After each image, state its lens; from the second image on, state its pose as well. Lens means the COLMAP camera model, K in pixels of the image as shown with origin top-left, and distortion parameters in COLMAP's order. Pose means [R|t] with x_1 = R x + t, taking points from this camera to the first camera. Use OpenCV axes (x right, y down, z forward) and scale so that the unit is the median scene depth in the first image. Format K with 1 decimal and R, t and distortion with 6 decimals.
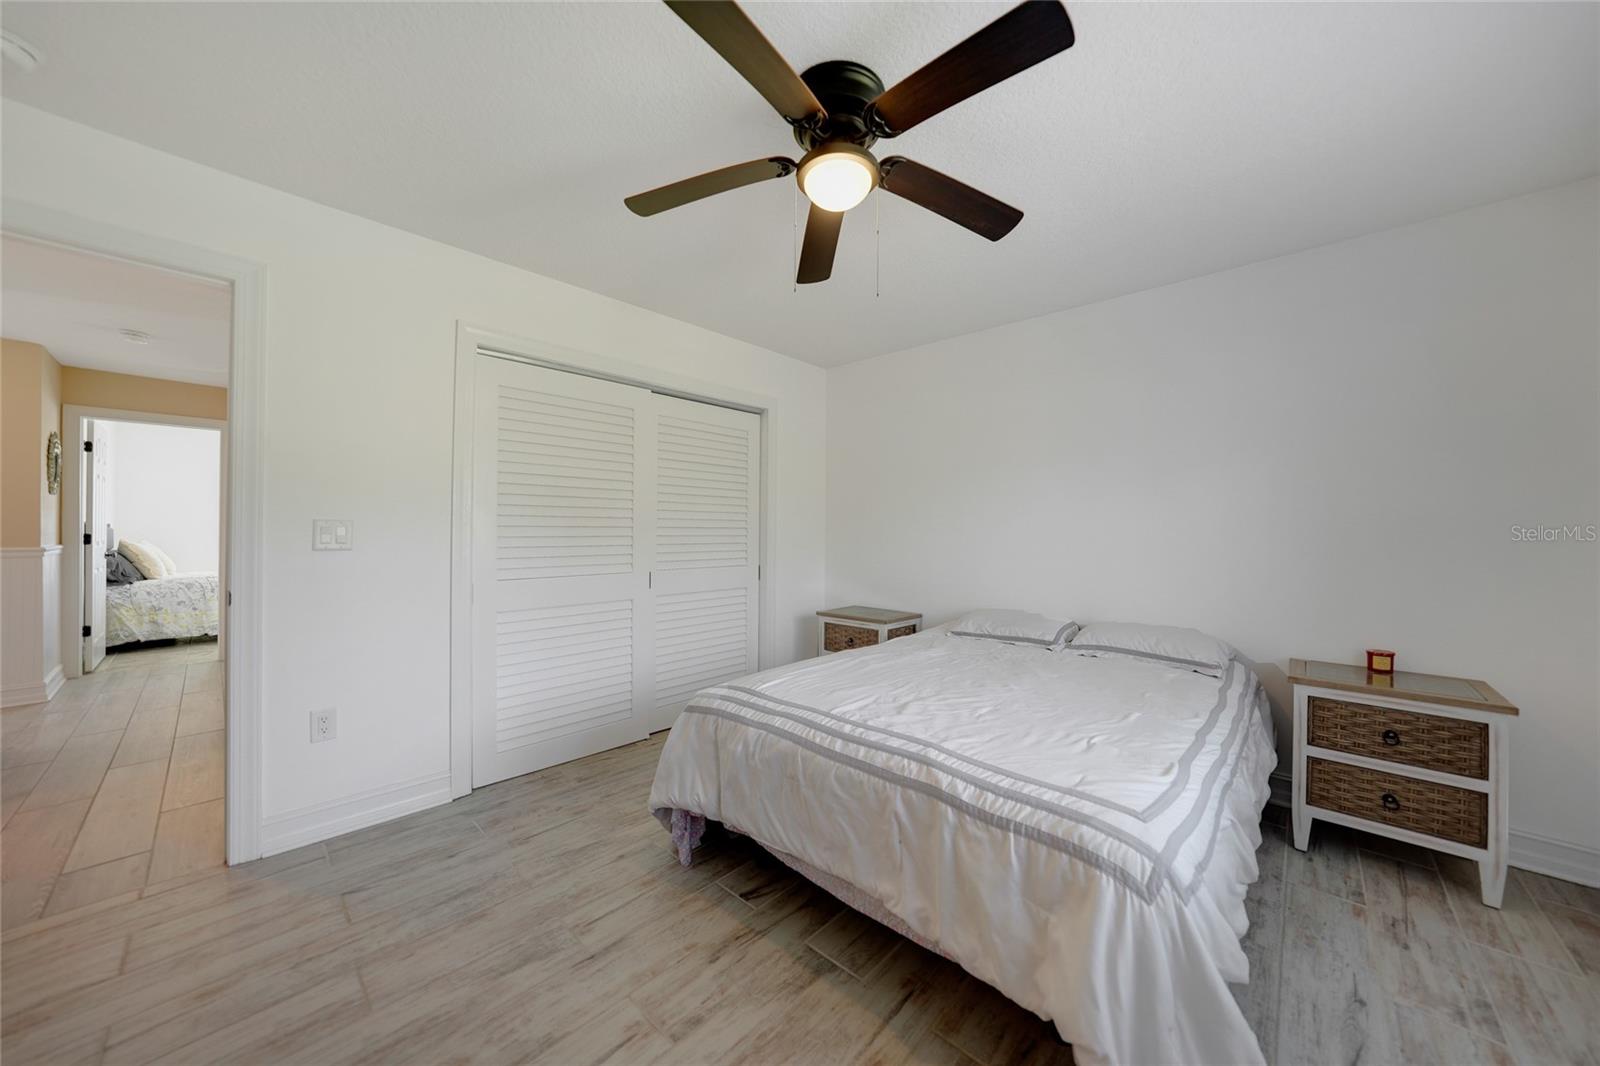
lens RADIAL K [[552.7, 0, 798.4], [0, 552.7, 525.9], [0, 0, 1]] dist [-0.026423, 0.005692]
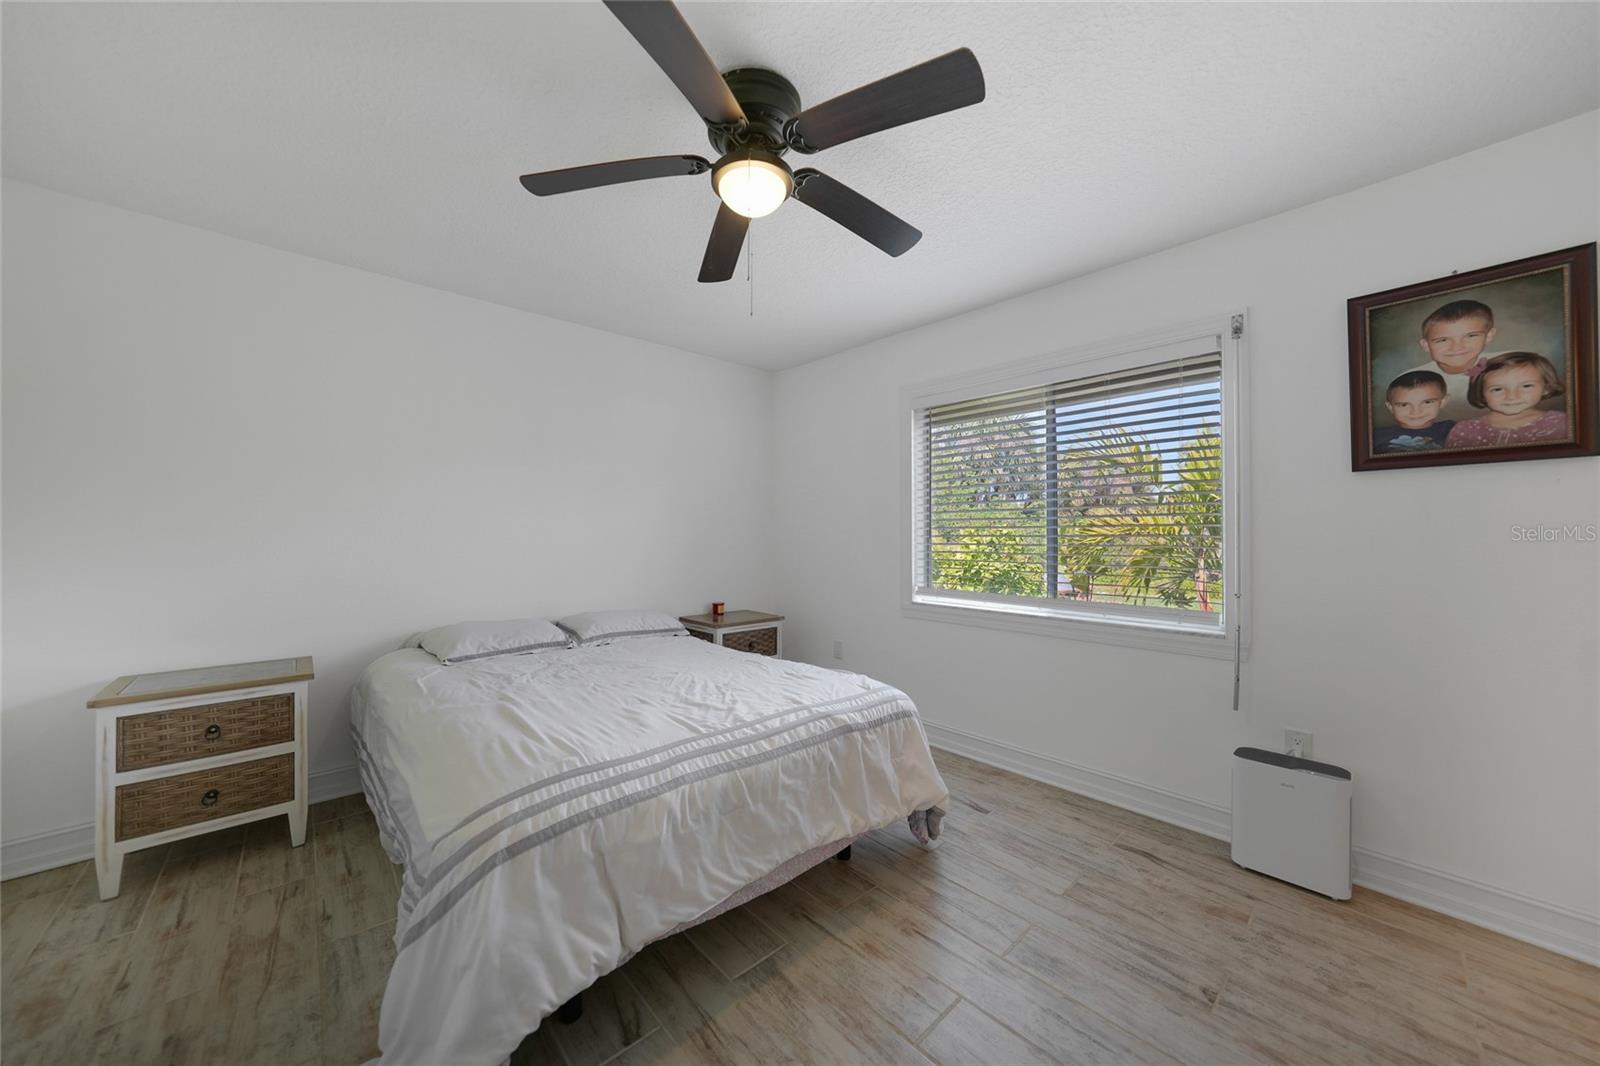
lens RADIAL K [[552.7, 0, 802.0], [0, 552.7, 531.0], [0, 0, 1]] dist [-0.026423, 0.005692]
pose [[0.080491, -0.001002, 0.996755, -0.903202], [-0.010656, 0.999941, 0.001866, -0.002906], [-0.996698, -0.010772, 0.080476, 0.817388]]
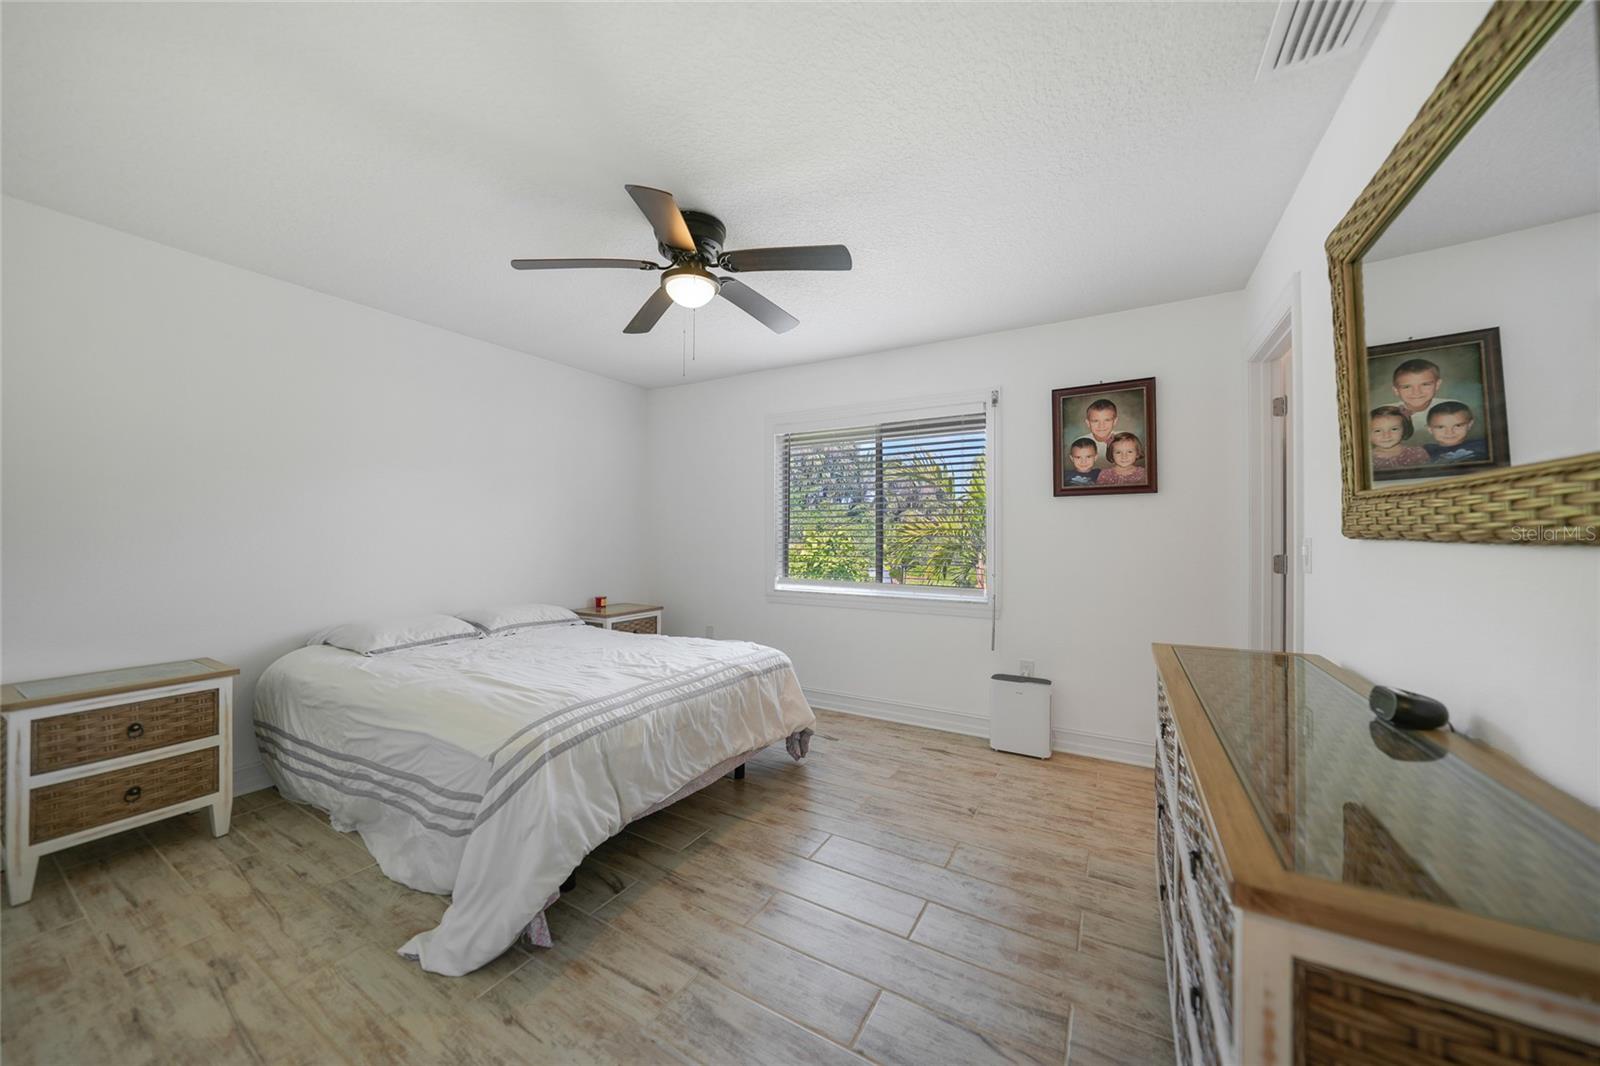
lens RADIAL K [[552.7, 0, 799.0], [0, 552.7, 532.1], [0, 0, 1]] dist [-0.026423, 0.005692]
pose [[-0.215643, -0.004133, 0.976464, -1.339631], [-0.012312, 0.999923, 0.001514, -0.009469], [-0.976395, -0.011696, -0.215677, 1.015769]]
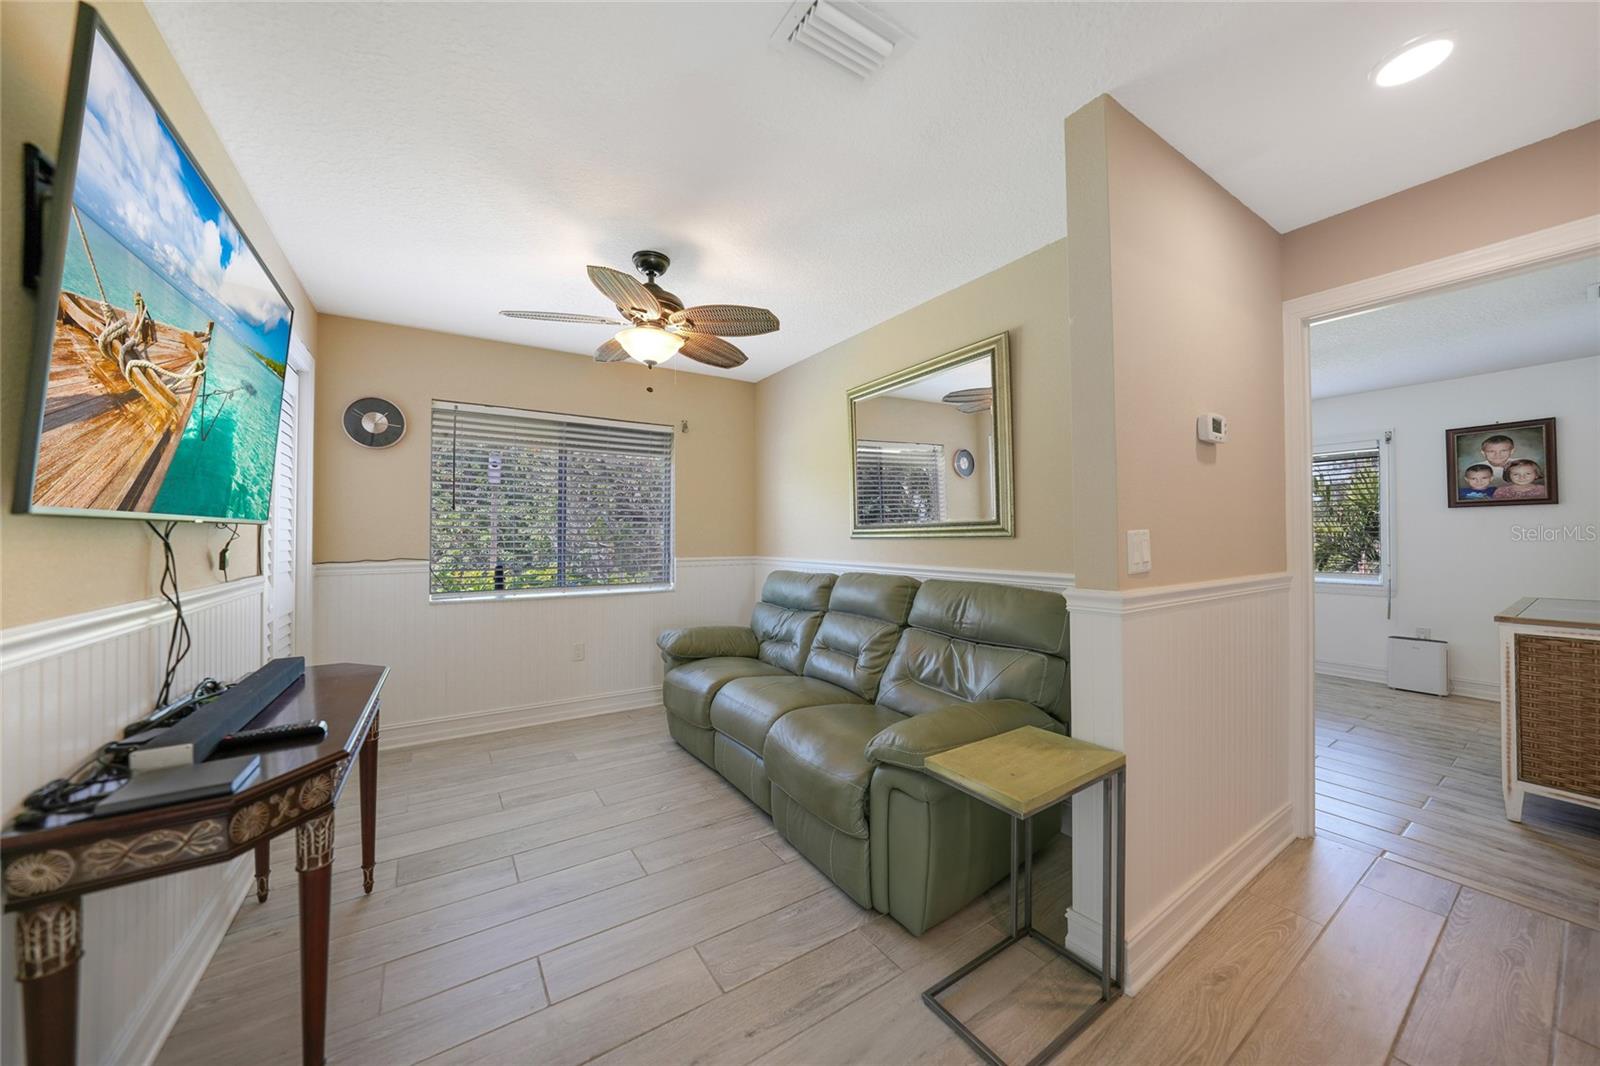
lens RADIAL K [[552.7, 0, 795.9], [0, 552.7, 529.4], [0, 0, 1]] dist [-0.026423, 0.005692]
pose [[0.243405, 0.004784, 0.969913, -2.939189], [-0.008630, 0.999959, -0.002766, -0.004379], [-0.969886, -0.007697, 0.243436, 2.154759]]
